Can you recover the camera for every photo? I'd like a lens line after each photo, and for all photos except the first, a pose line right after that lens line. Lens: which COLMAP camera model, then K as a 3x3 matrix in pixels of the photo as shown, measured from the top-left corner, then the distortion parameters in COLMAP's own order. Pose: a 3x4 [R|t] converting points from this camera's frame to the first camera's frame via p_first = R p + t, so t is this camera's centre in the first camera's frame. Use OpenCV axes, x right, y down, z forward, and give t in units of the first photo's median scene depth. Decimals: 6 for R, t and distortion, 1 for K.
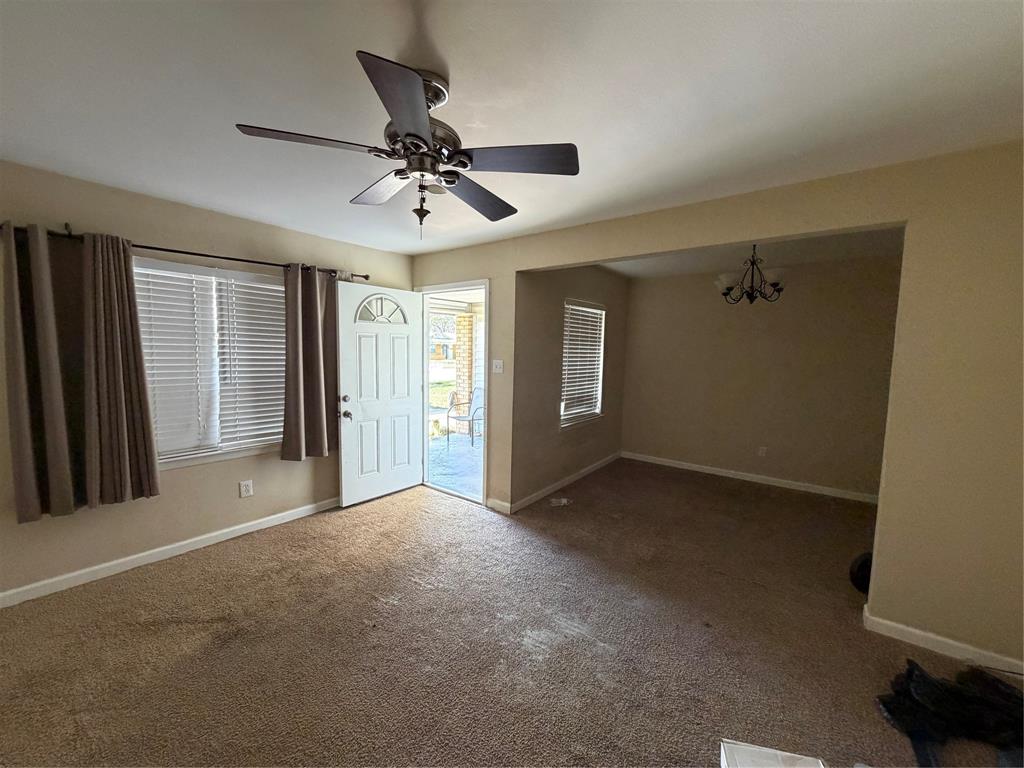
lens RADIAL K [[411.4, 0, 516.5], [0, 411.4, 385.5], [0, 0, 1]] dist [0.002047, -0.000223]
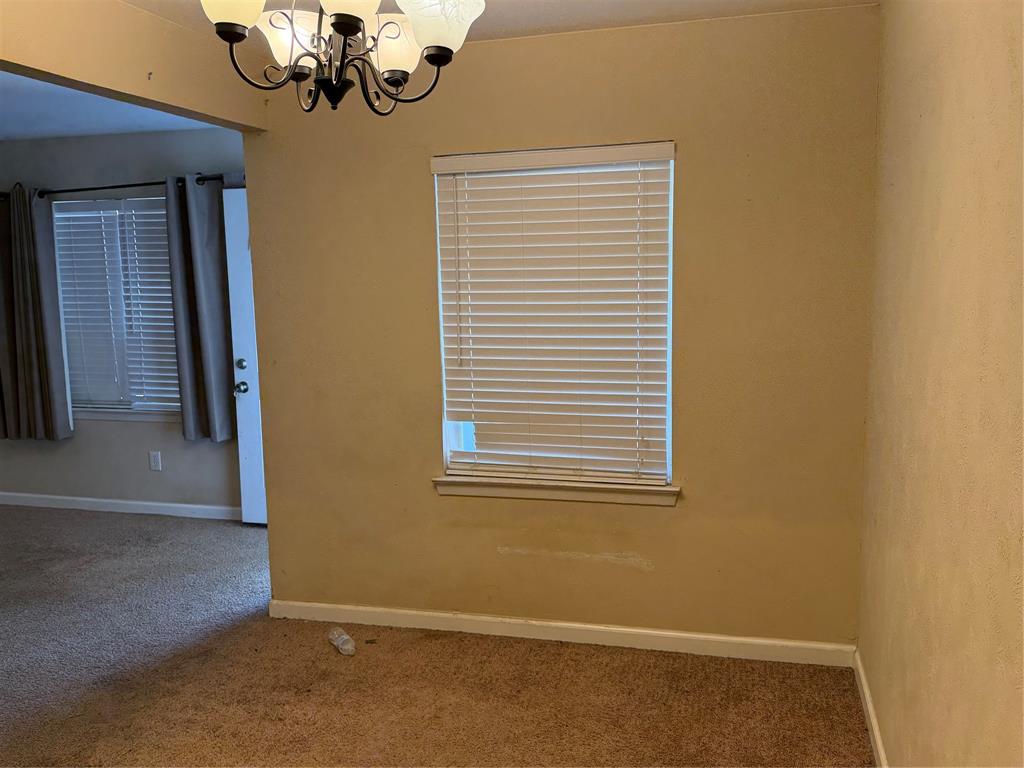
lens RADIAL K [[833.1, 0, 513.6], [0, 833.1, 382.1], [0, 0, 1]] dist [0.002128, 0.001913]
pose [[0.390407, 0.092737, -0.915960, 1.166411], [-0.062890, 0.995276, 0.073962, -0.078015], [0.918492, 0.028730, 0.394395, 1.012592]]
